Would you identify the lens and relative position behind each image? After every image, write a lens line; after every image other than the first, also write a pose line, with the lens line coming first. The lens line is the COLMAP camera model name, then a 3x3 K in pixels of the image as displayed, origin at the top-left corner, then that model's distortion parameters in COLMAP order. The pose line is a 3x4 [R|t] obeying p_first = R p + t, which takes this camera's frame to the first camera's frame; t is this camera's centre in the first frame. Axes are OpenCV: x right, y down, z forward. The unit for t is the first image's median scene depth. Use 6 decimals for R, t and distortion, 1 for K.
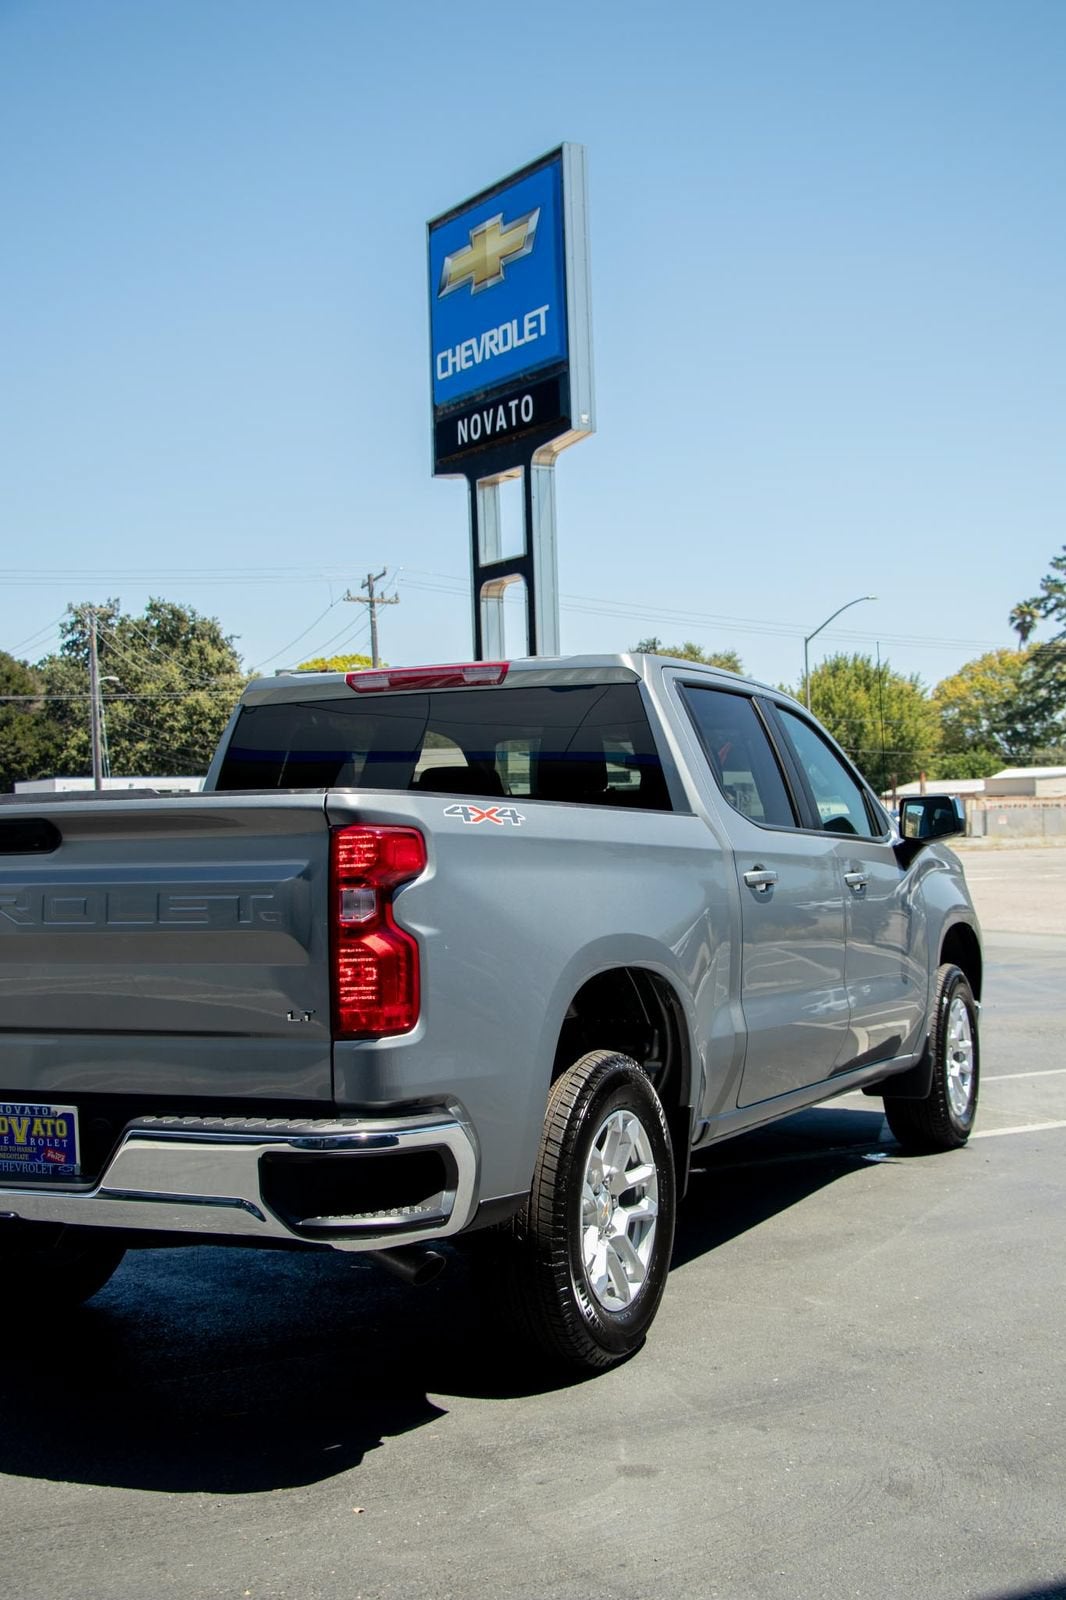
lens RADIAL K [[2051.6, 0, 615.8], [0, 2051.6, 749.0], [0, 0, 1]] dist [0.028316, 0.259142]
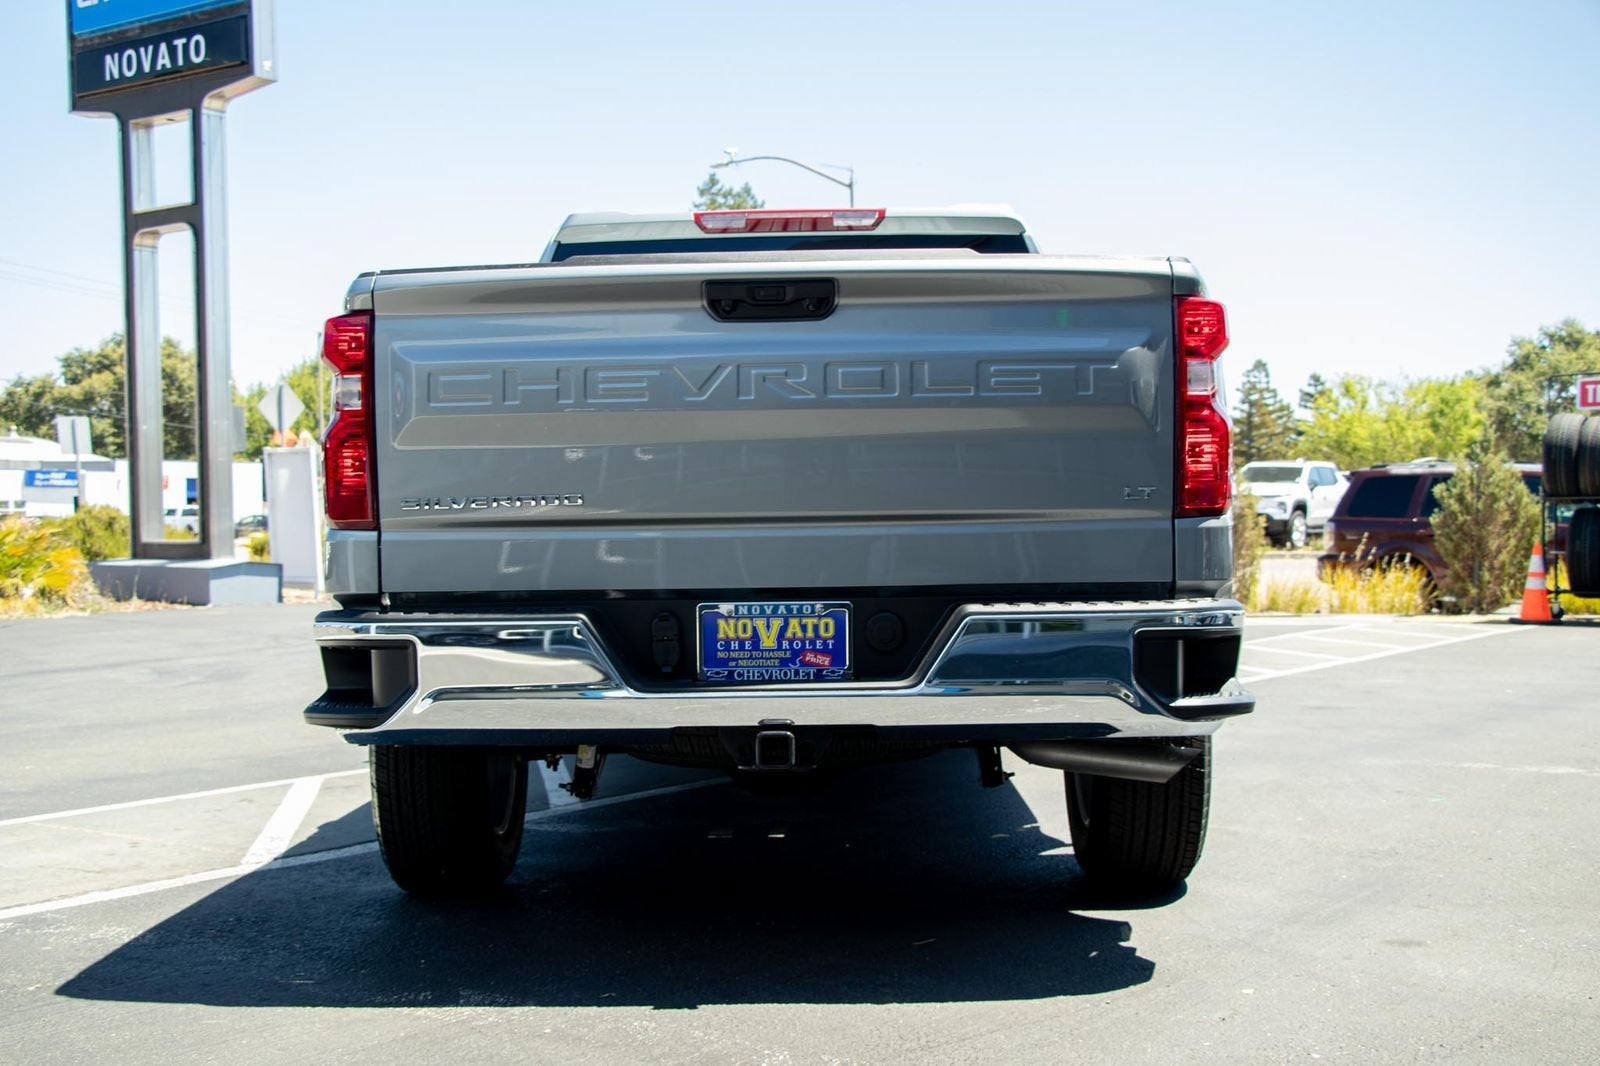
lens RADIAL K [[1954.6, 0, 805.6], [0, 1954.6, 516.8], [0, 0, 1]] dist [-0.062243, 0.424894]
pose [[0.917628, 0.013164, 0.397221, -0.140227], [-0.022514, 0.999568, 0.018883, 0.027174], [-0.396801, -0.026271, 0.917528, 0.050762]]
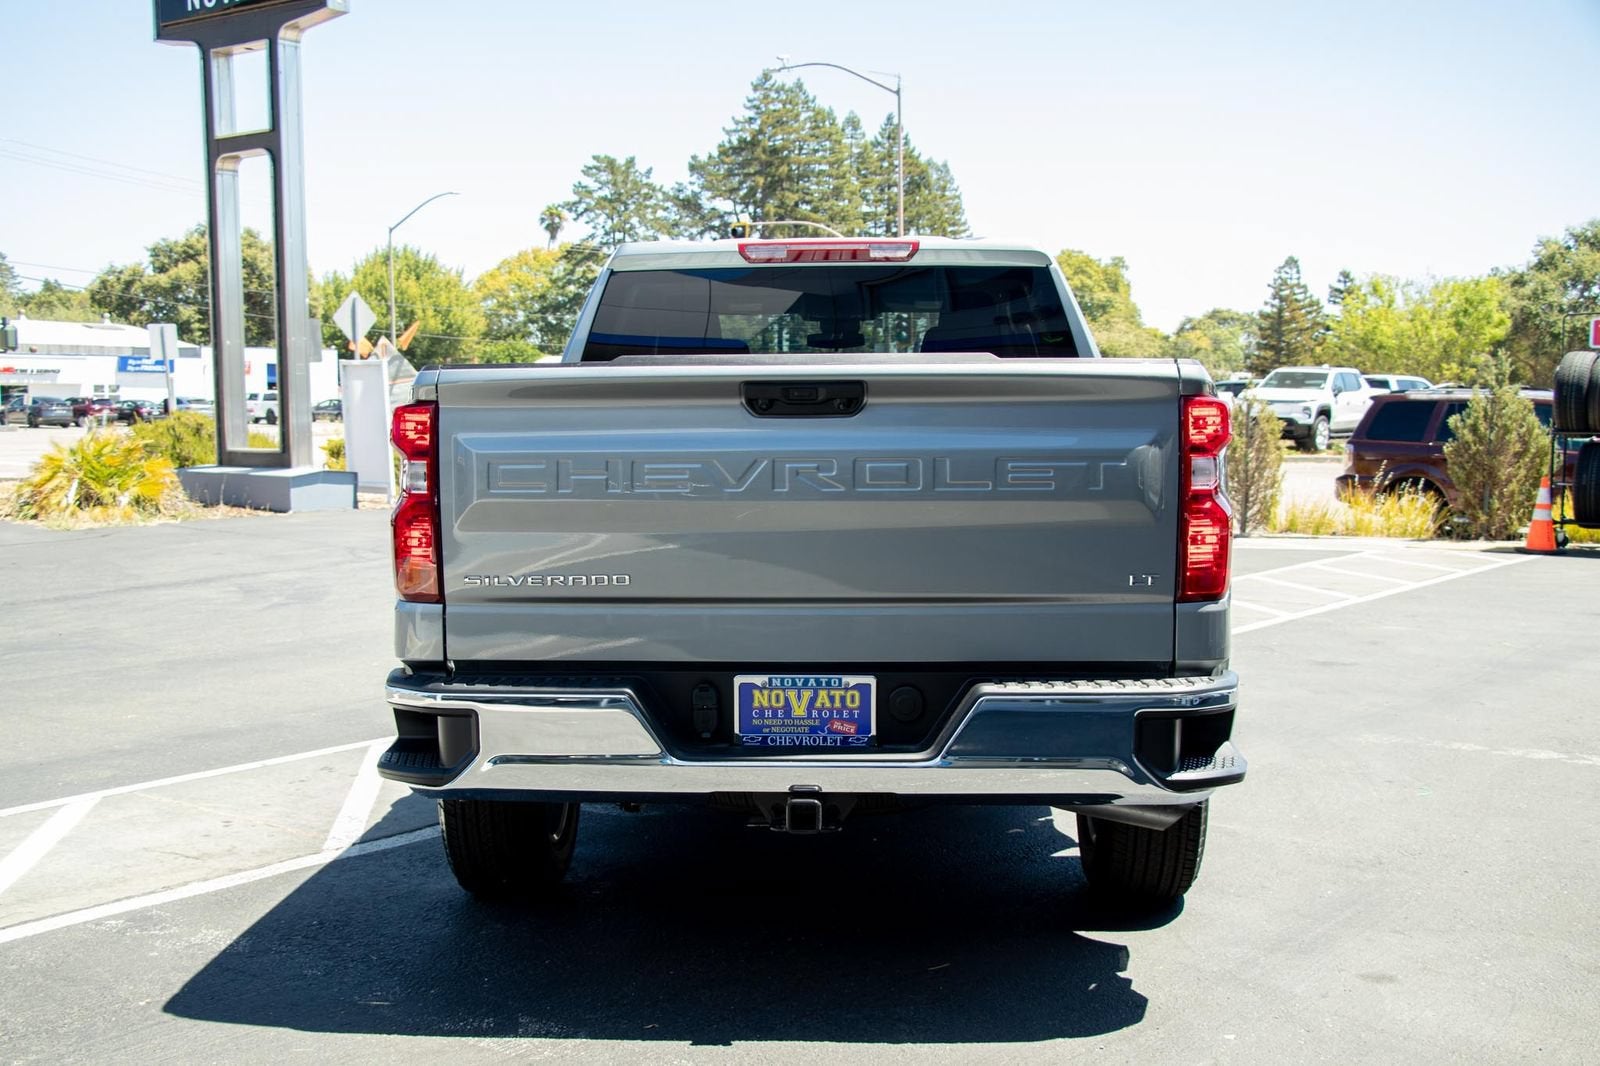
lens RADIAL K [[1865.3, 0, 800.0], [0, 1865.3, 533.0], [0, 0, 1]] dist [-0.096316, 0.419381]
pose [[0.928433, -0.007075, 0.371431, -0.141143], [-0.031609, 0.994689, 0.097957, 0.004369], [-0.370151, -0.102687, 0.923279, 0.045479]]
